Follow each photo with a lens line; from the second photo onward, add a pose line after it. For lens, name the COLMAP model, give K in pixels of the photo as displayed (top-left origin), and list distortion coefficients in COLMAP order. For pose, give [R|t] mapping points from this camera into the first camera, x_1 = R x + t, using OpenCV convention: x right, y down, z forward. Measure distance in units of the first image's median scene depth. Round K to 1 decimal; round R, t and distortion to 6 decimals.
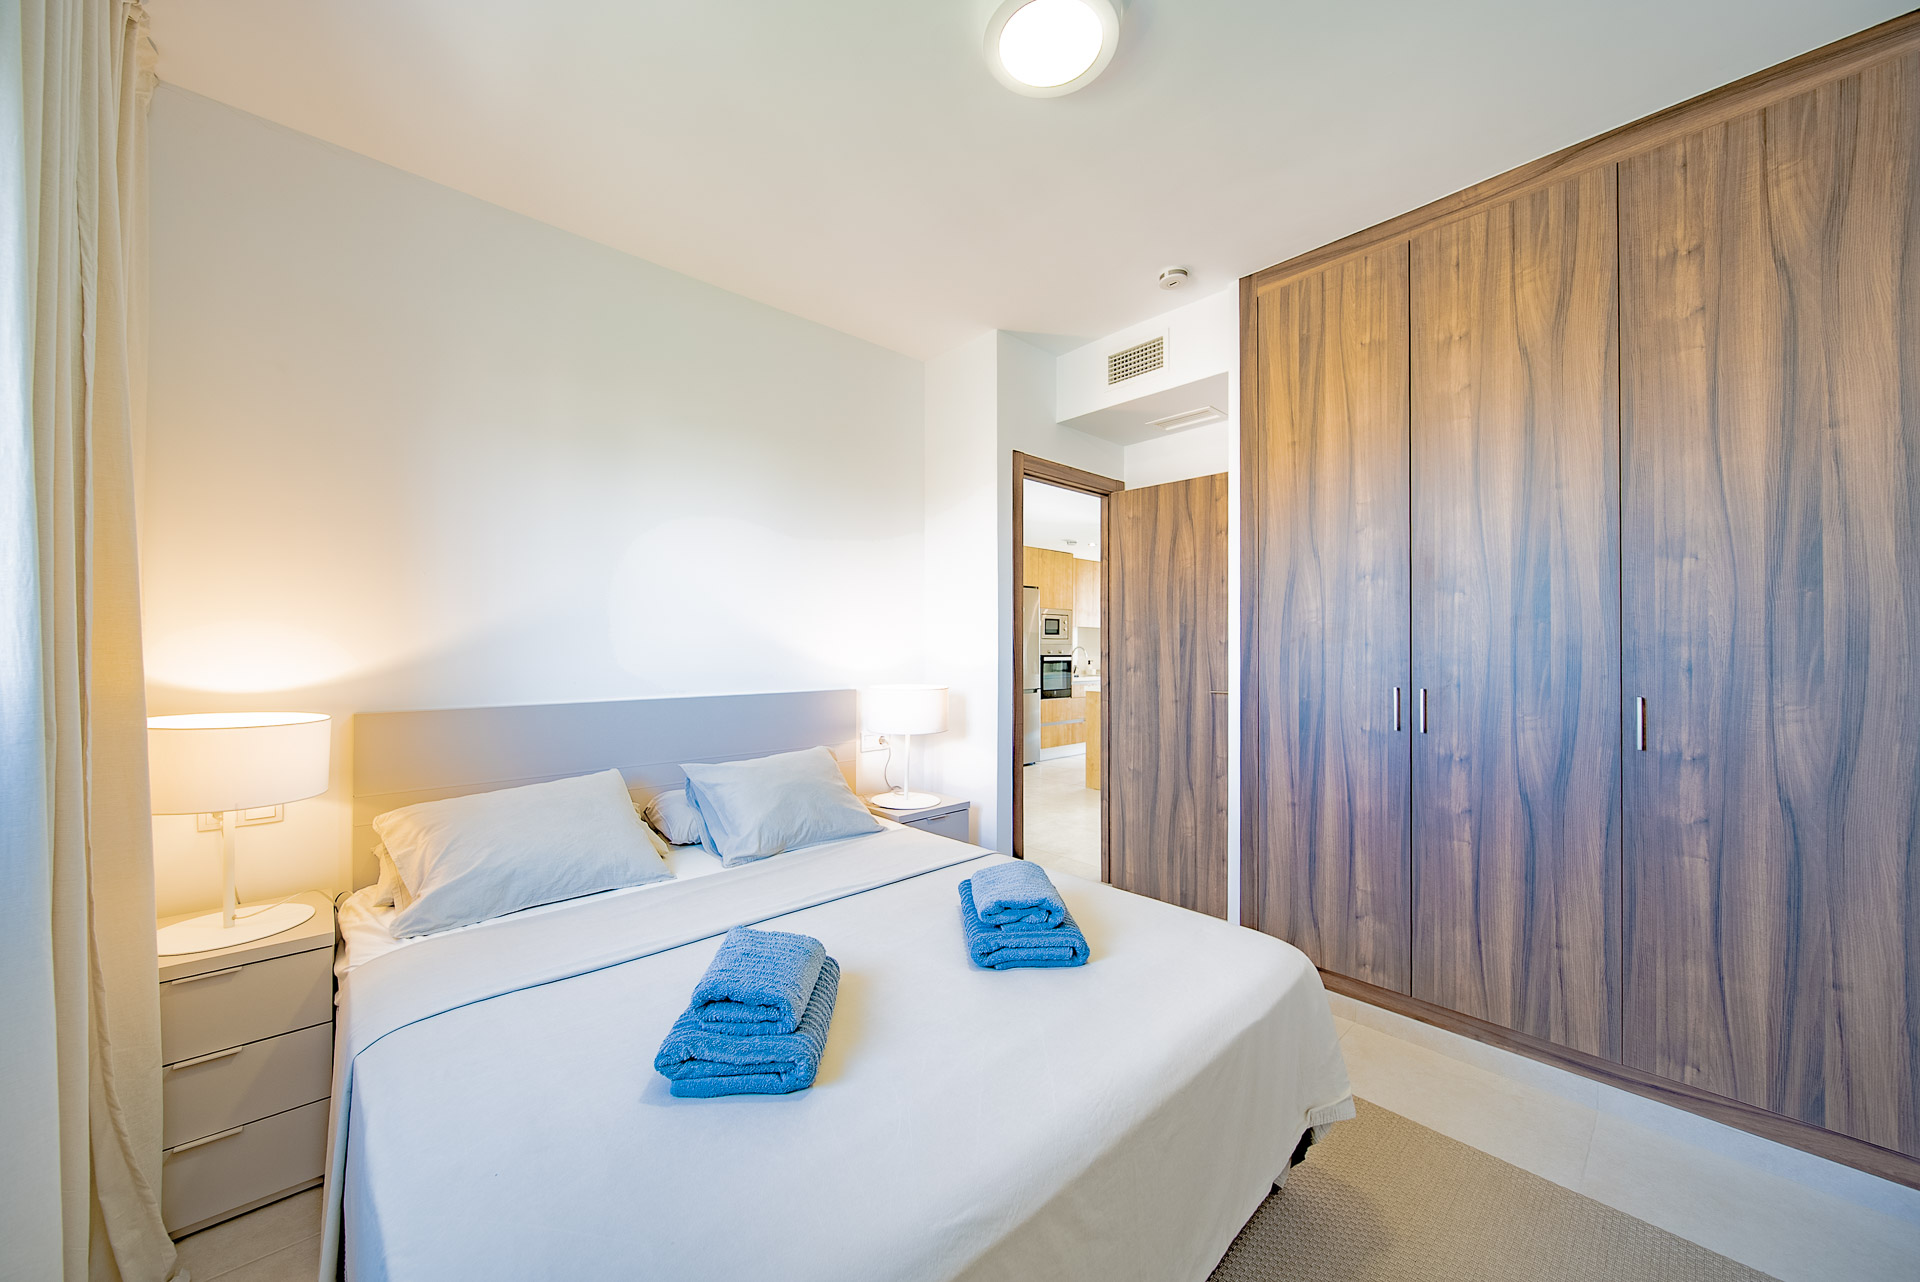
lens RADIAL K [[685.0, 0, 963.3], [0, 685.0, 634.7], [0, 0, 1]] dist [-0.002000, -0.000279]
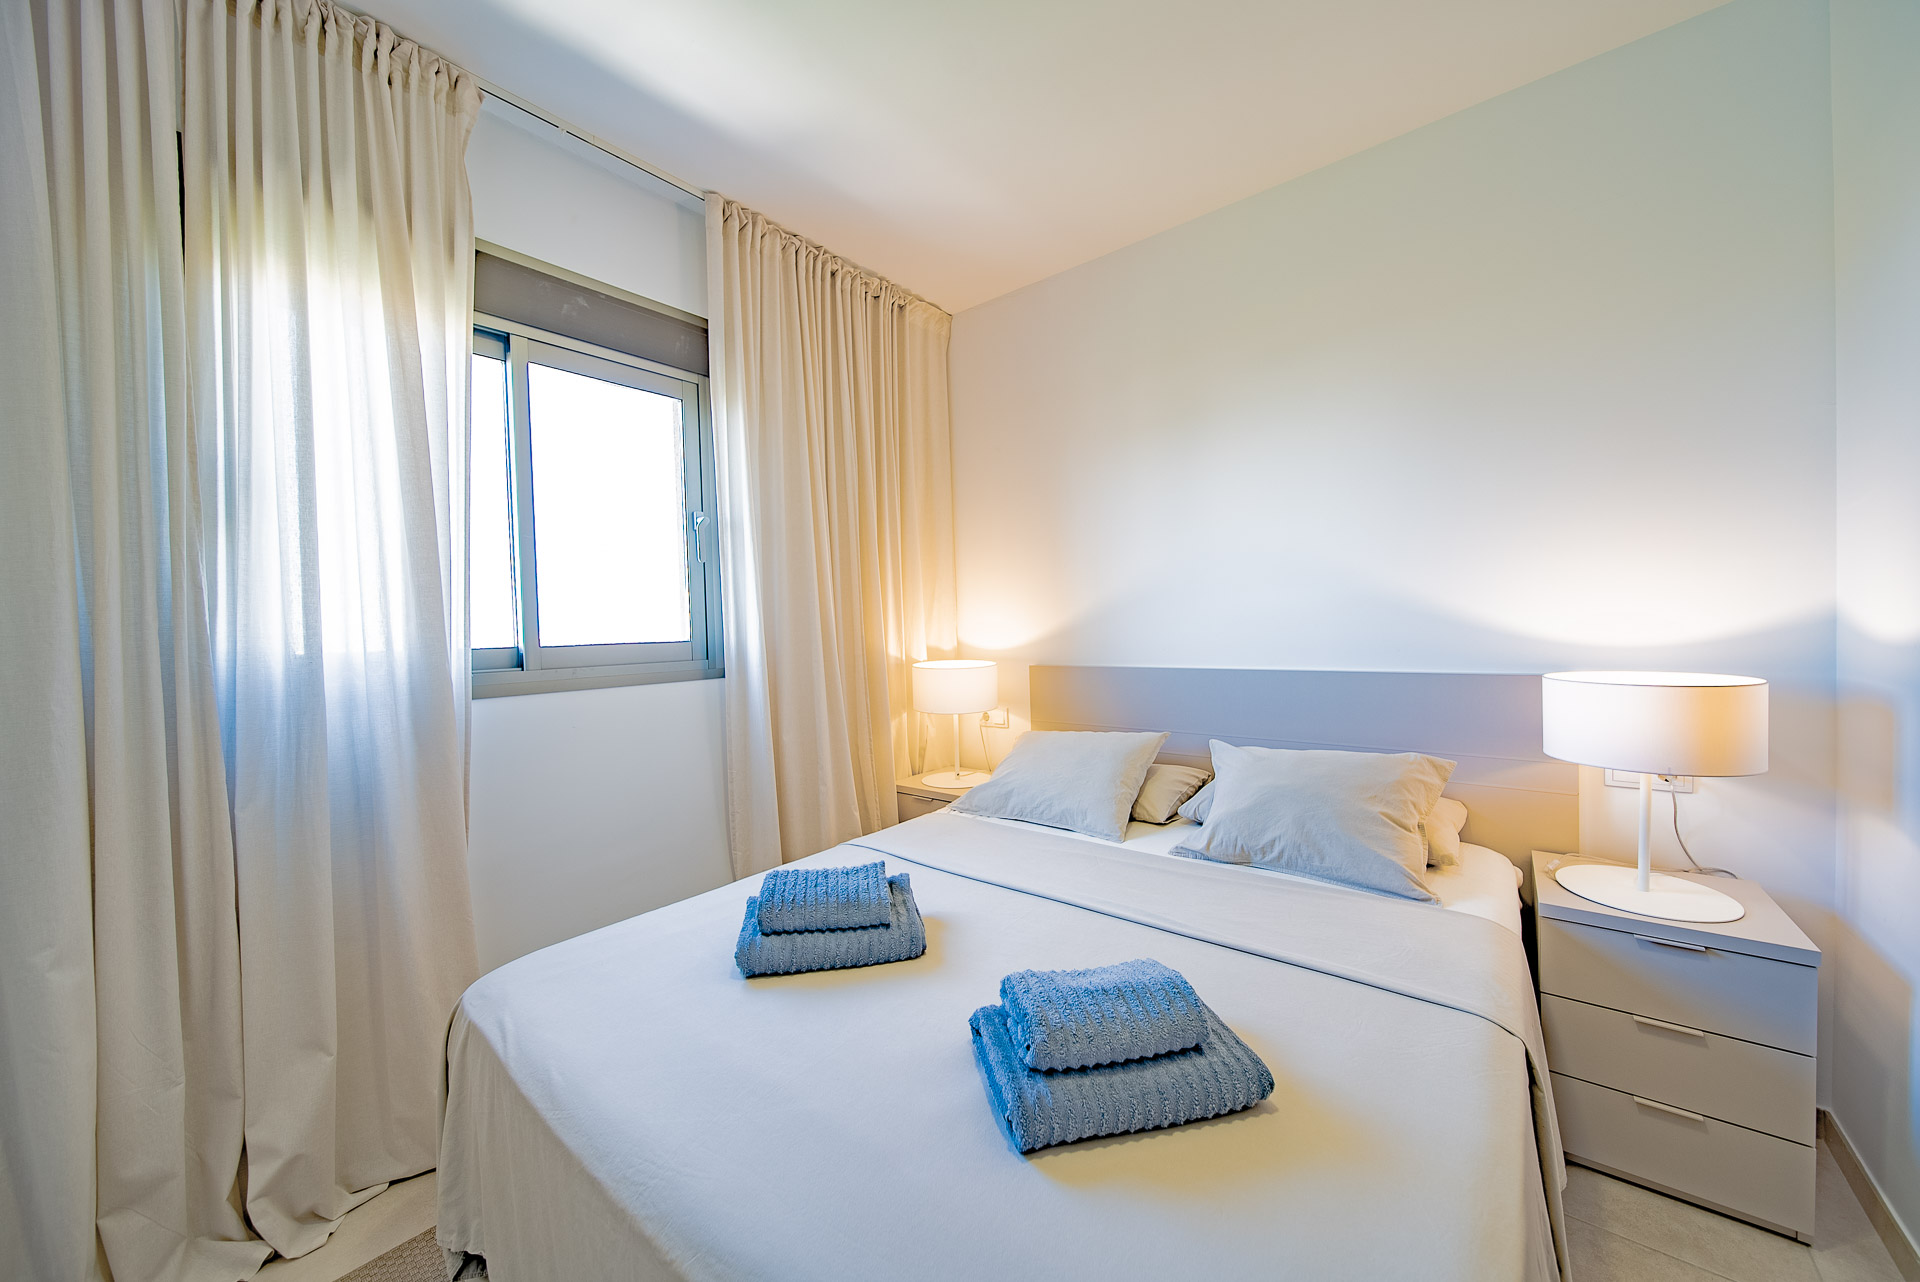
lens RADIAL K [[685.0, 0, 963.3], [0, 685.0, 634.7], [0, 0, 1]] dist [-0.002000, -0.000279]
pose [[0.147630, 0.009344, -0.988999, 0.575121], [0.038574, 0.999140, 0.015198, 0.018549], [0.988290, -0.040393, 0.147143, 0.641829]]
